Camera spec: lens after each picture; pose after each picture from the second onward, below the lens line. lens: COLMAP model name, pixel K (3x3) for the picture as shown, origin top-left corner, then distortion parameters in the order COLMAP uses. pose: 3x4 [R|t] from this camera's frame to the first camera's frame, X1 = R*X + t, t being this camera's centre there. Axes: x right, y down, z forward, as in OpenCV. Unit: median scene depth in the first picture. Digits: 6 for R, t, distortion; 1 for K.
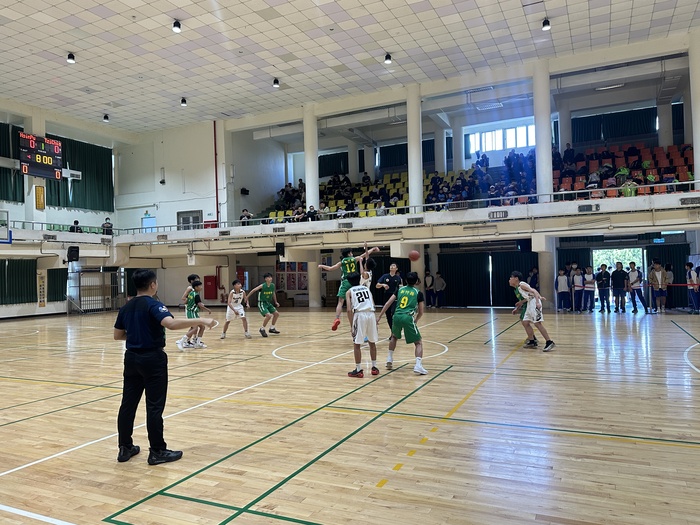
lens RADIAL K [[521.5, 0, 350.8], [0, 521.5, 264.1], [0, 0, 1]] dist [0.059068, -0.078975]
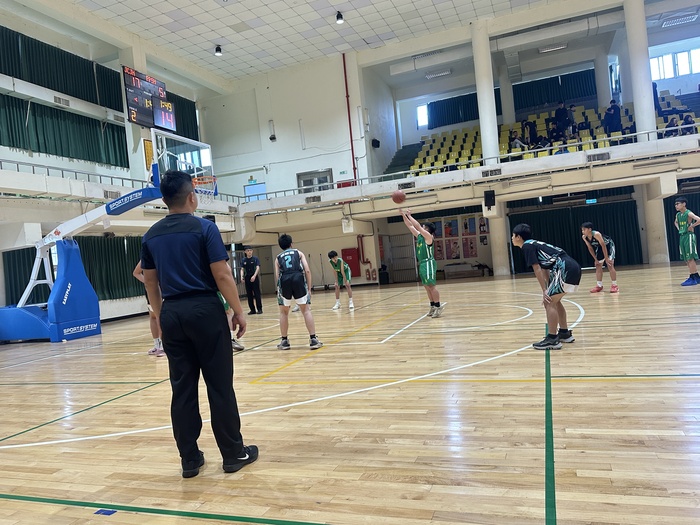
lens RADIAL K [[521.5, 0, 349.8], [0, 521.5, 267.4], [0, 0, 1]] dist [0.059068, -0.078975]
pose [[0.993624, -0.072630, 0.086232, -0.387930], [0.070516, 0.997136, 0.027328, 0.034125], [-0.087970, -0.021073, 0.995900, 0.222561]]
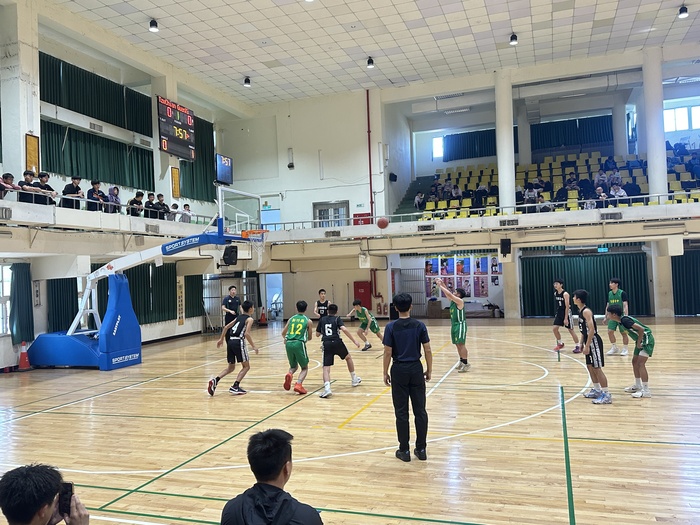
lens RADIAL K [[580.3, 0, 354.4], [0, 580.3, 264.9], [0, 0, 1]] dist [0.068854, -0.091039]
pose [[0.992800, -0.011545, 0.119226, -0.441634], [0.011647, 0.999932, -0.000163, -0.003283], [-0.119216, 0.001550, 0.992867, 0.126143]]
